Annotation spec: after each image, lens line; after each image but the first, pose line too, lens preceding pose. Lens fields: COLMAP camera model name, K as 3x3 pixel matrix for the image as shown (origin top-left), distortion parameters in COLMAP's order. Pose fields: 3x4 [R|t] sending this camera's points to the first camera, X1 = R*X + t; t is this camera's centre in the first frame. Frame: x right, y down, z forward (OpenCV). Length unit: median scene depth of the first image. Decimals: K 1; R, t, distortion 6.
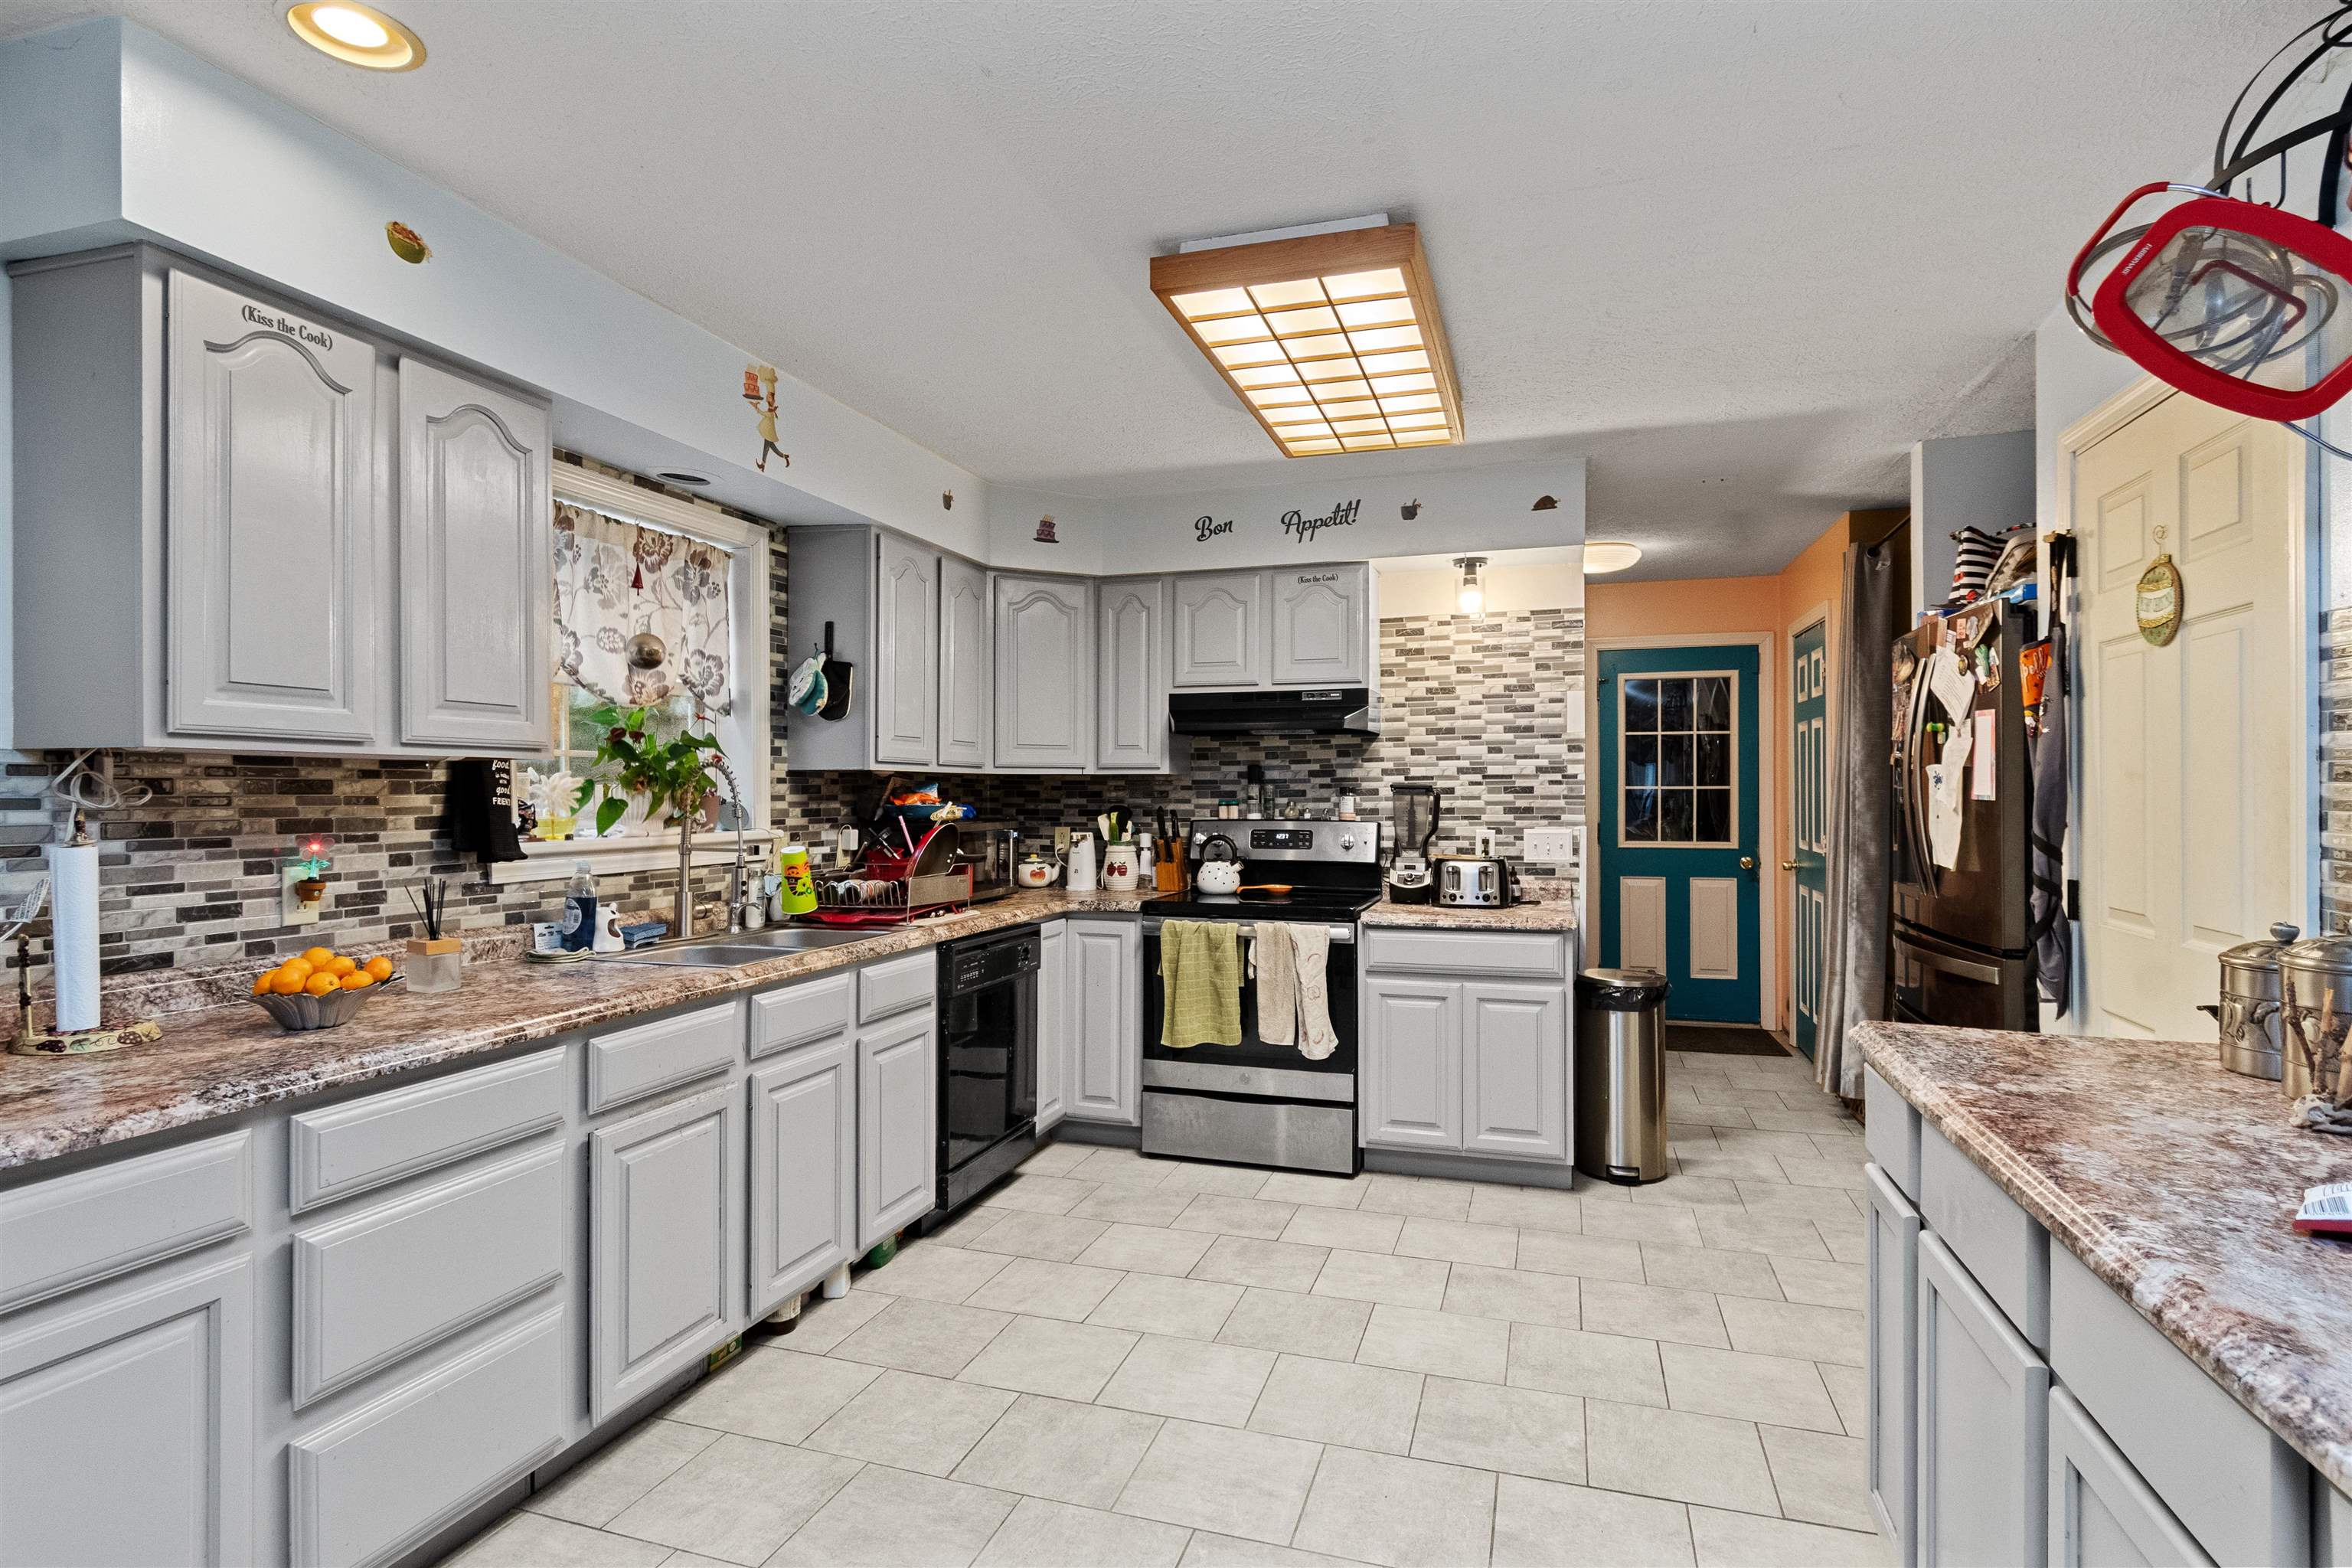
lens RADIAL K [[1194.0, 0, 1186.5], [0, 1194.0, 794.2], [0, 0, 1]] dist [0.001228, 0.000076]
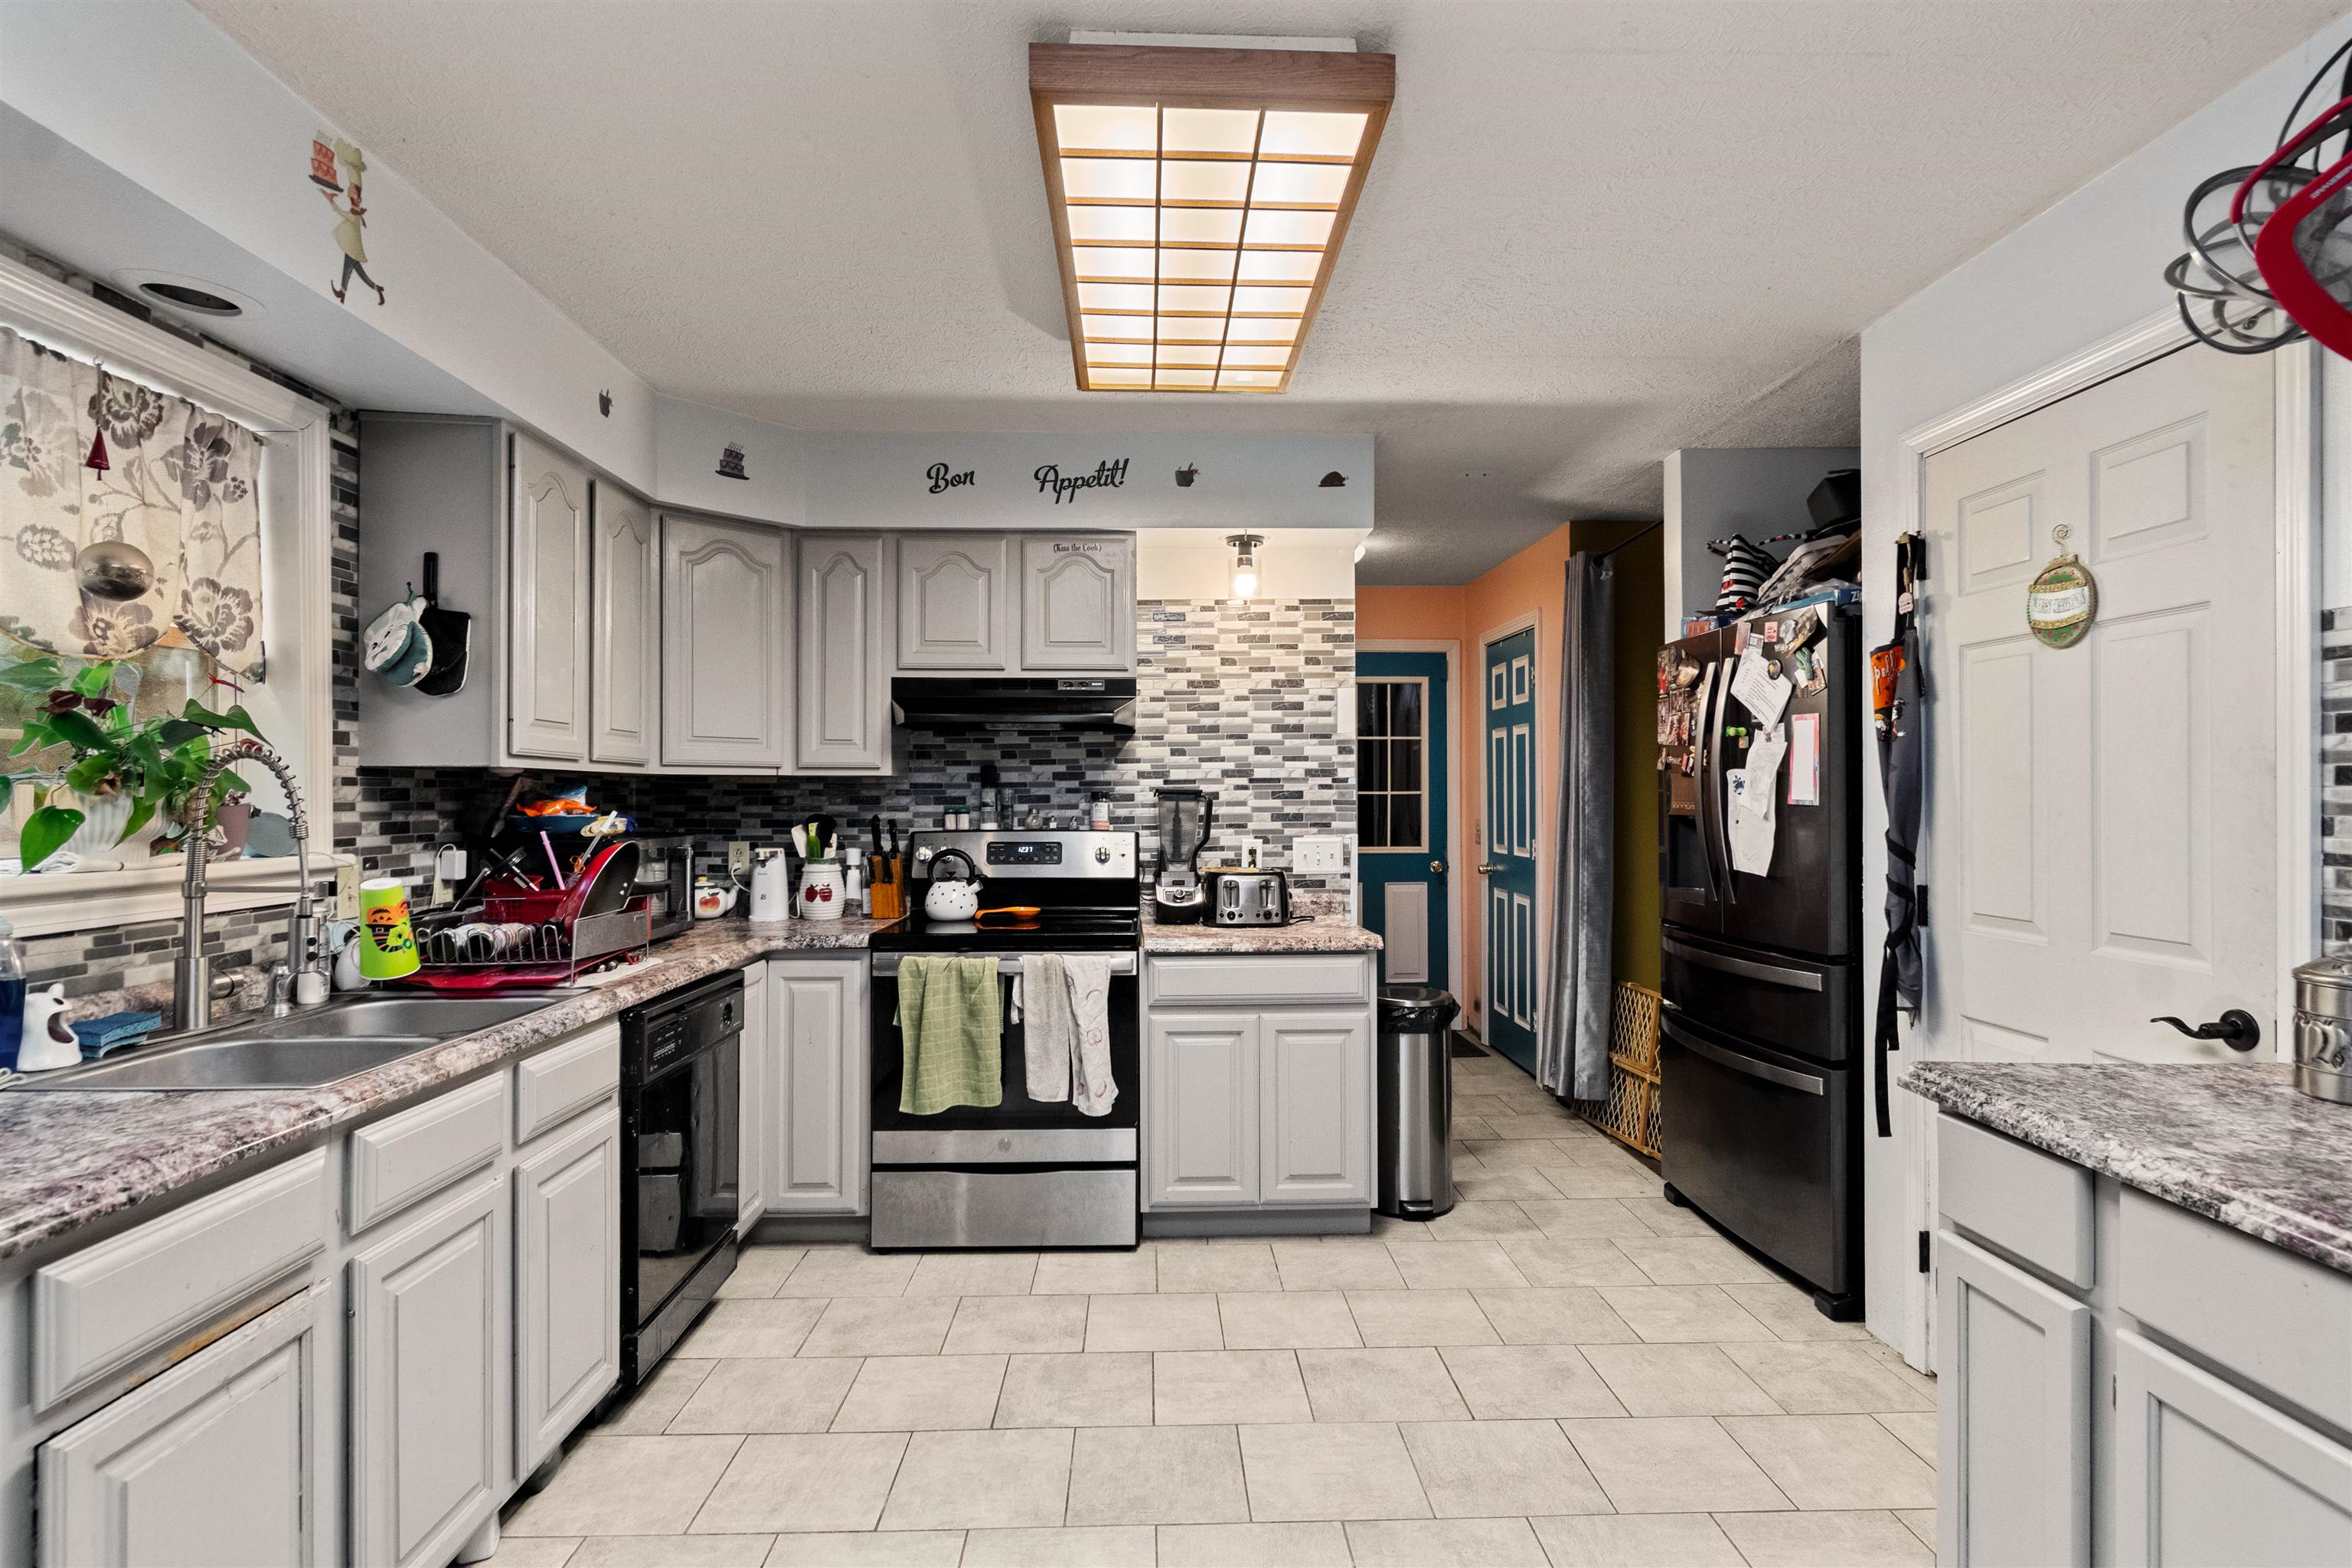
lens RADIAL K [[1192.1, 0, 1194.4], [0, 1192.1, 799.6], [0, 0, 1]] dist [0.003539, -0.004538]
pose [[0.940985, -0.001486, 0.338446, -0.107580], [0.001556, 0.999999, 0.000063, -0.000238], [-0.338446, 0.000468, 0.940986, 0.182203]]
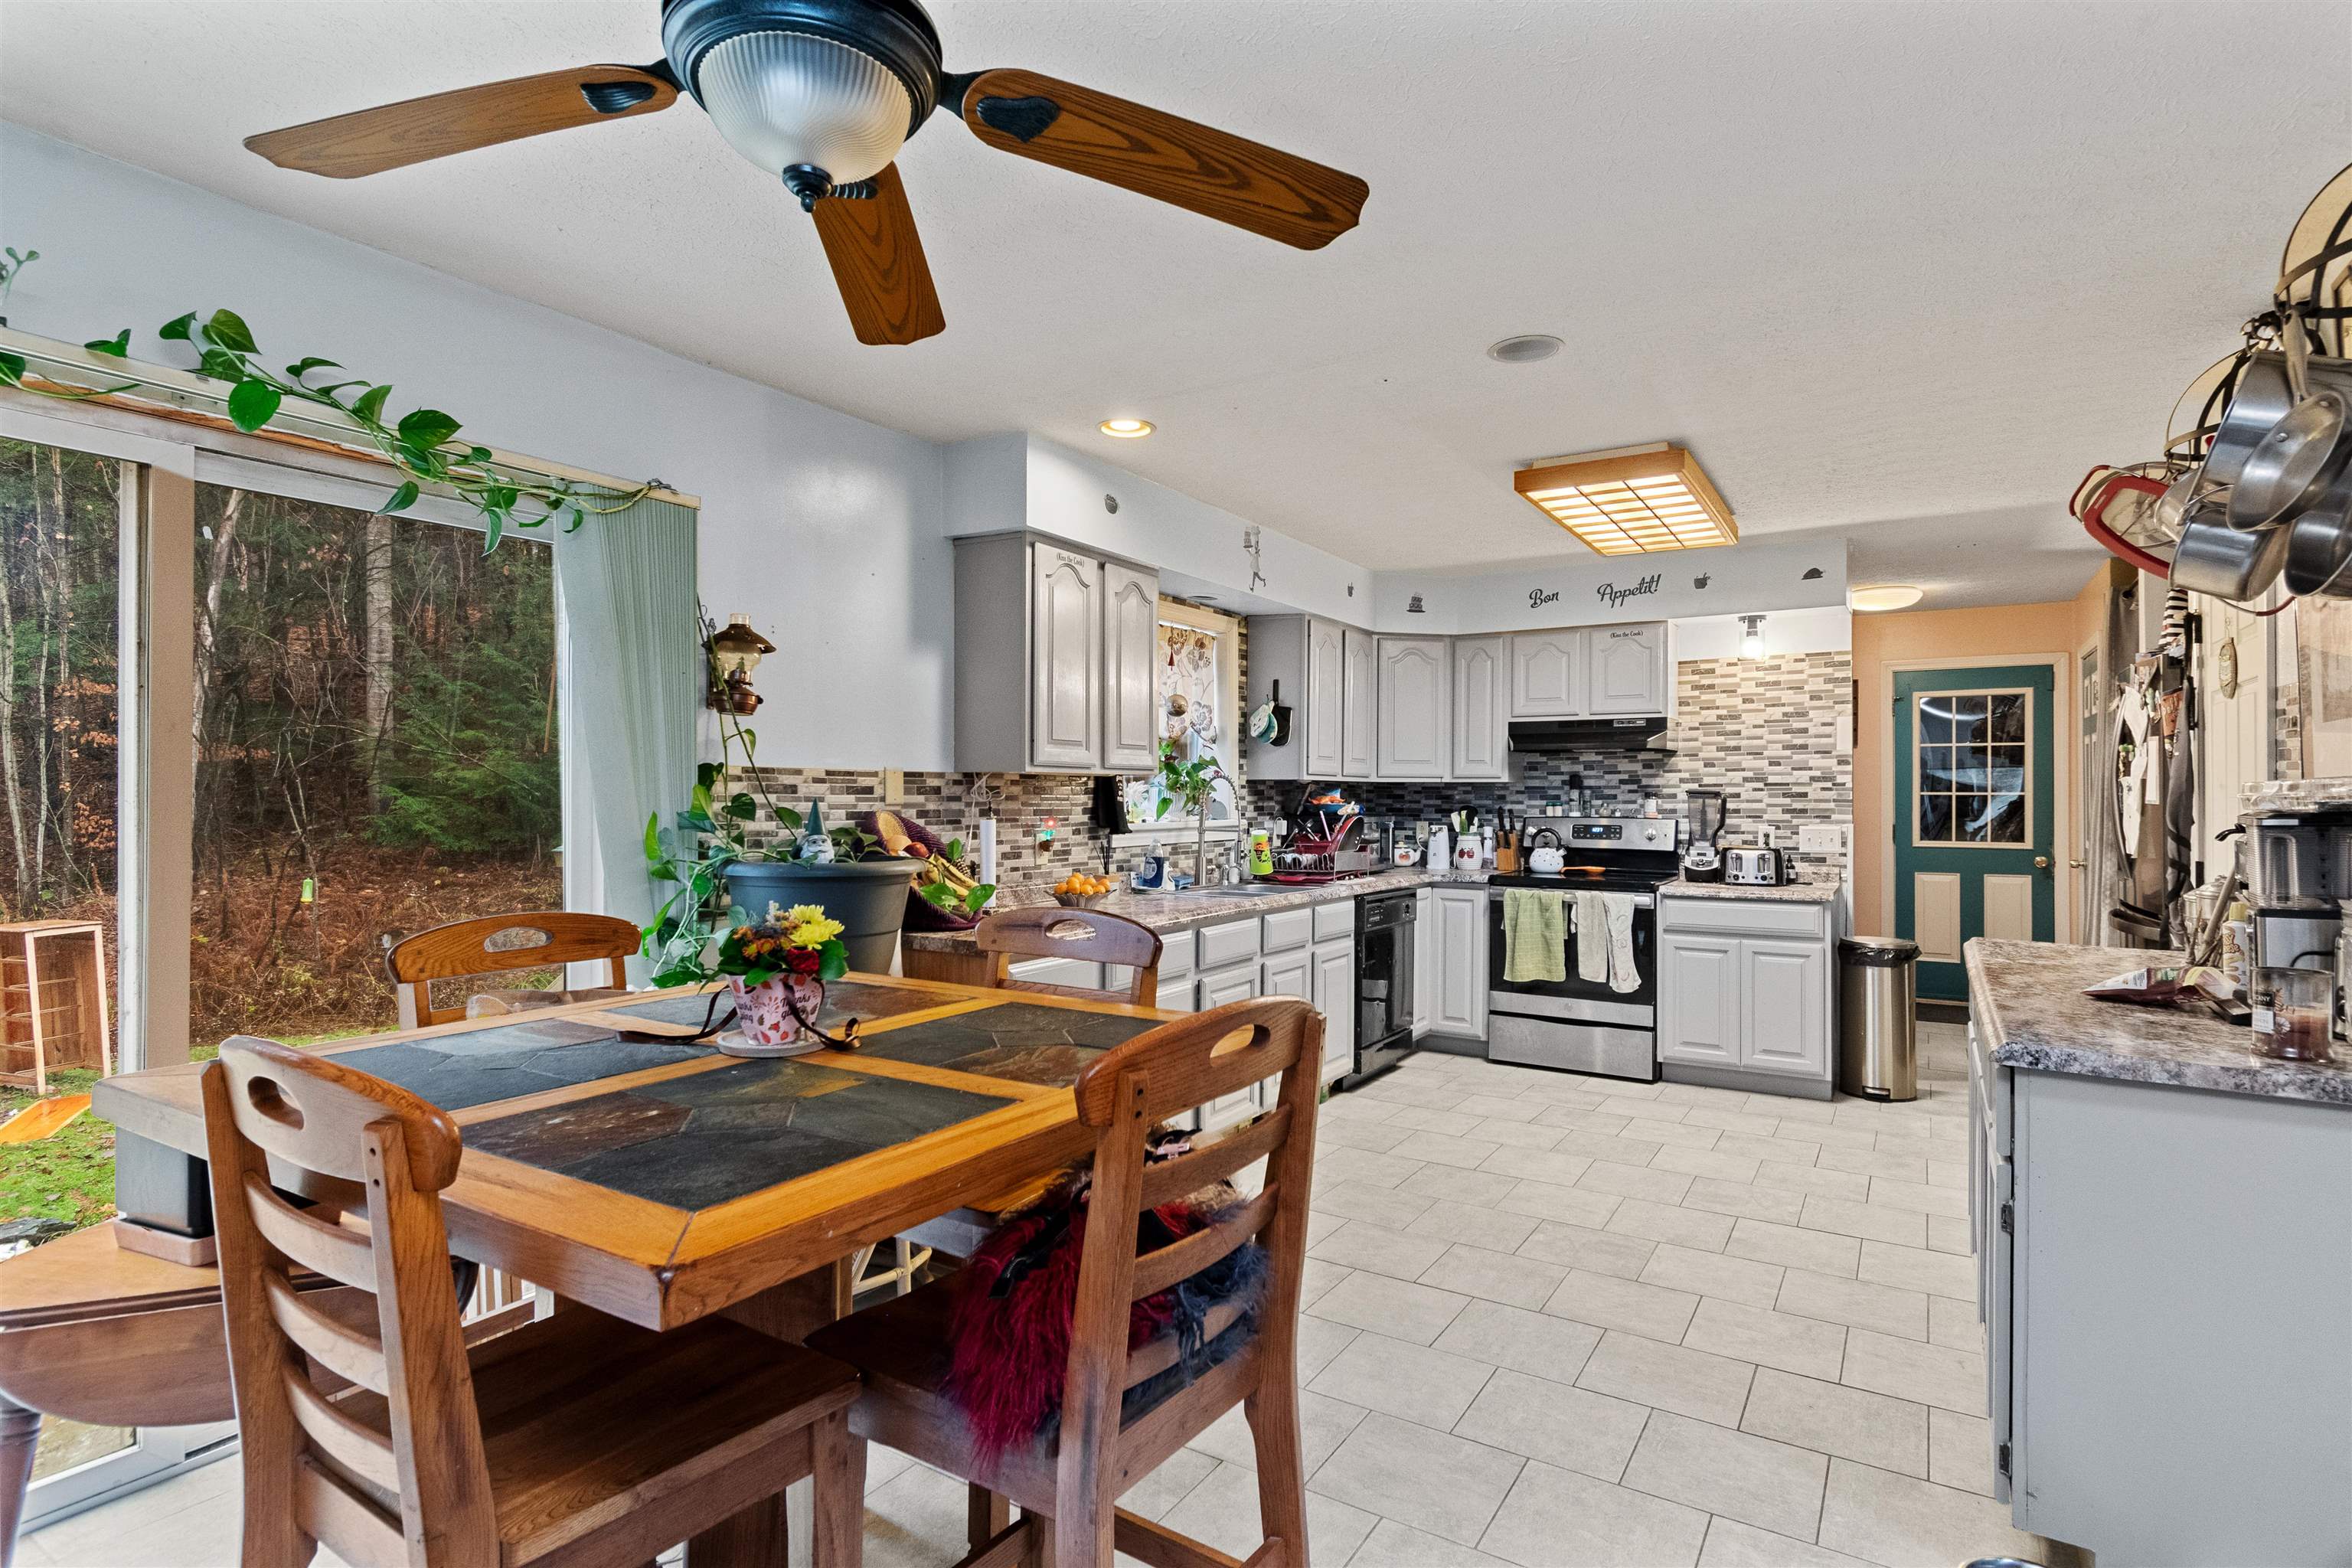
lens RADIAL K [[1190.7, 0, 1181.1], [0, 1190.7, 790.5], [0, 0, 1]] dist [0.002301, -0.000377]
pose [[0.967471, 0.003278, -0.252961, -0.035247], [-0.004690, 0.999977, -0.004978, 0.001149], [0.252939, 0.006003, 0.967464, -0.426920]]
